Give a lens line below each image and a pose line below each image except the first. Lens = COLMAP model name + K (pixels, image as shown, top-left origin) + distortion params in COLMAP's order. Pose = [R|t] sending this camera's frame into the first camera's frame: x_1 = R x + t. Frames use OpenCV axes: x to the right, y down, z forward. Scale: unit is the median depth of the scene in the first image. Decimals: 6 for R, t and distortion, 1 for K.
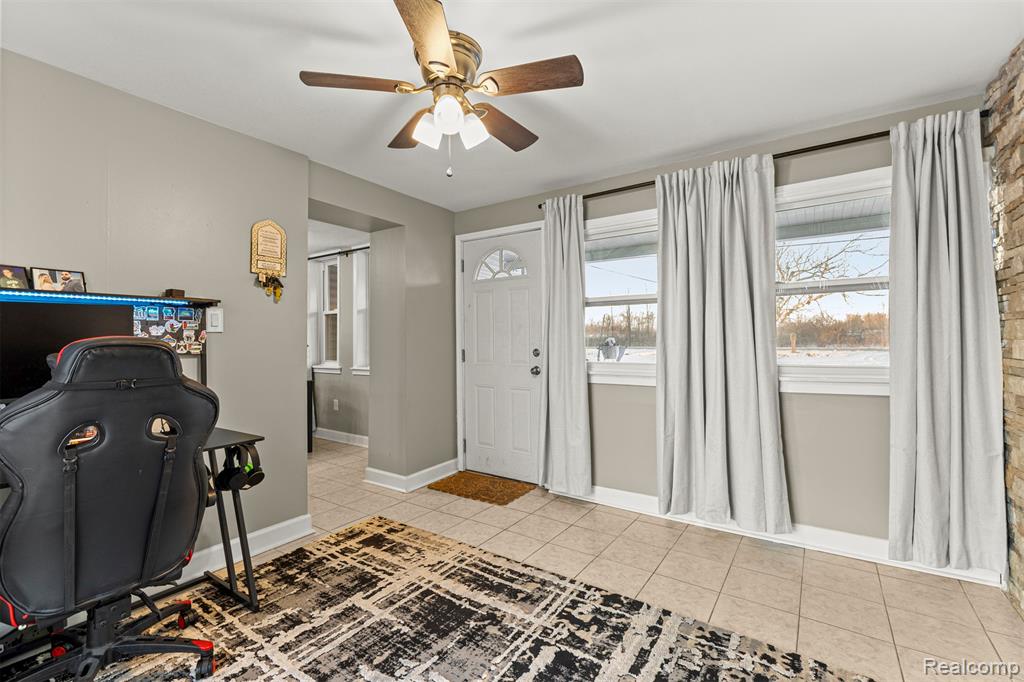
lens RADIAL K [[439.3, 0, 512.0], [0, 439.3, 341.0], [0, 0, 1]] dist [0.002138, -0.000030]
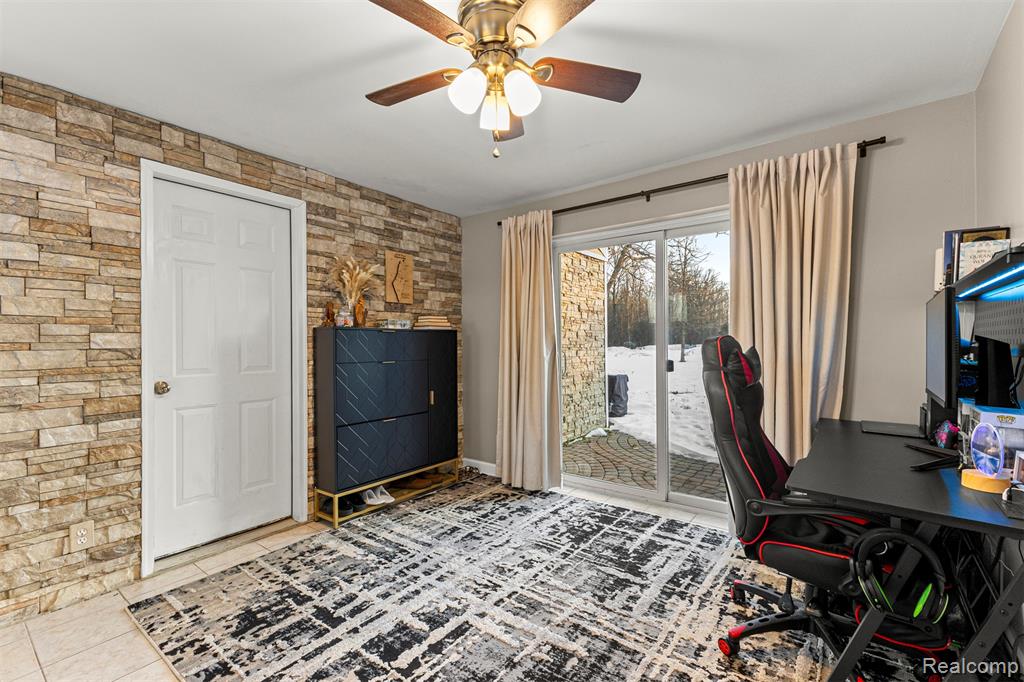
lens RADIAL K [[439.3, 0, 512.0], [0, 439.3, 341.0], [0, 0, 1]] dist [0.002138, -0.000030]
pose [[-0.998677, 0.022312, 0.046321, -0.224934], [0.022183, 0.999749, -0.003292, 0.000193], [-0.046383, -0.002260, -0.998921, 1.986558]]
